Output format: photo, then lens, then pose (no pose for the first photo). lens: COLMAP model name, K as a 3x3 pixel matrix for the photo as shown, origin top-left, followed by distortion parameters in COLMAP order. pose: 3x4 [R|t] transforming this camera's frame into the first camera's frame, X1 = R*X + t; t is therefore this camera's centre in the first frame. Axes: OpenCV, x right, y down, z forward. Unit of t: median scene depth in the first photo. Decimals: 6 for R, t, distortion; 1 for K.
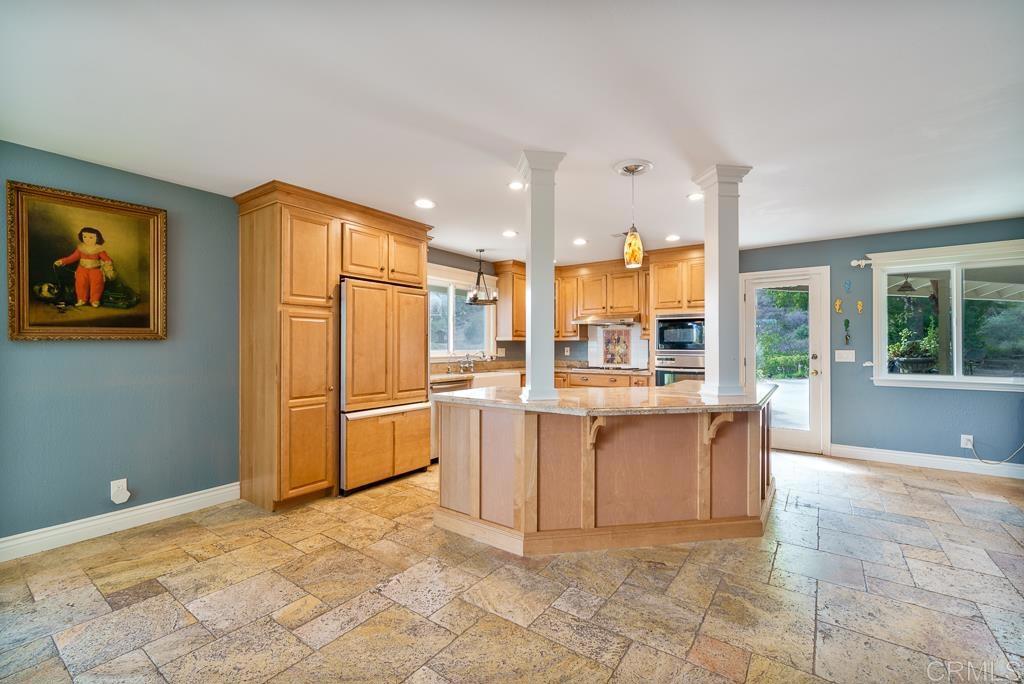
lens RADIAL K [[423.8, 0, 513.2], [0, 423.8, 341.9], [0, 0, 1]] dist [0.000187, -0.000148]
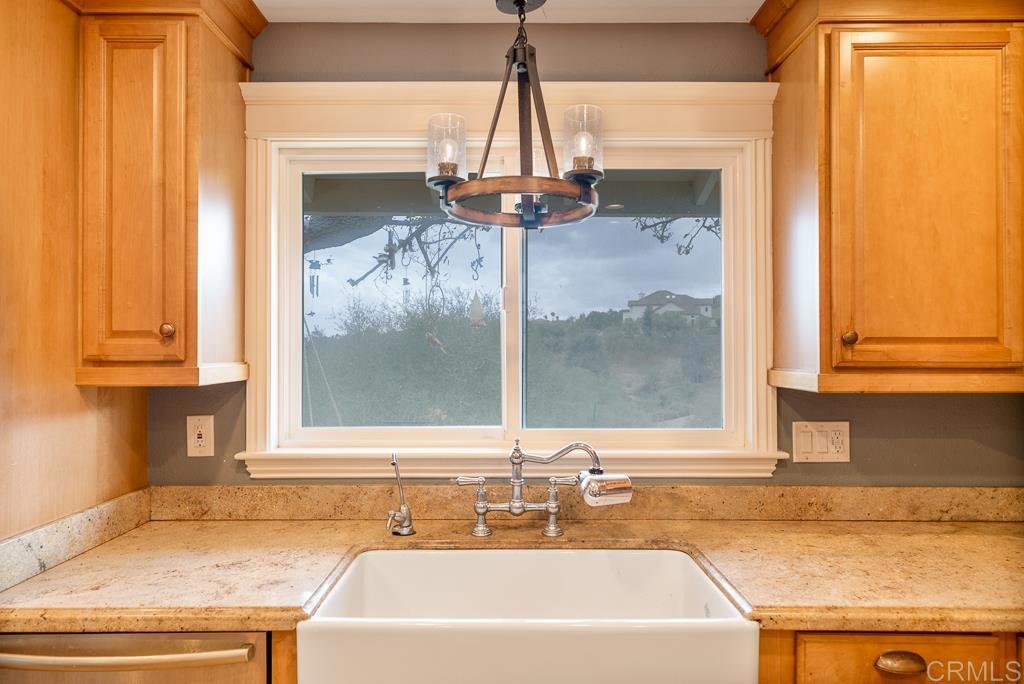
lens RADIAL K [[625.4, 0, 512.1], [0, 625.4, 350.4], [0, 0, 1]] dist [-0.005242, -0.000929]
pose [[0.592217, -0.006128, -0.805755, 0.257004], [0.006475, 0.999975, -0.002846, -0.041067], [0.805752, -0.003531, 0.592242, 1.385089]]
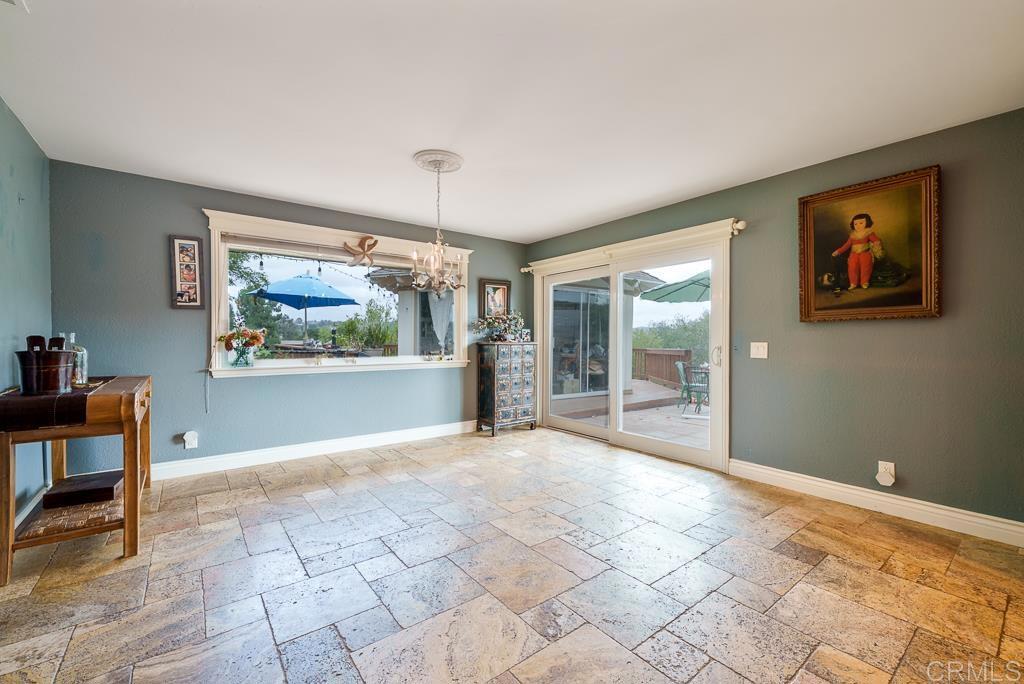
lens RADIAL K [[423.8, 0, 506.8], [0, 423.8, 340.8], [0, 0, 1]] dist [0.000187, -0.000148]
pose [[-0.286165, 0.007968, -0.958147, 0.235977], [0.009074, 0.999943, 0.005605, 0.028773], [0.958137, -0.007091, -0.286221, 0.400256]]
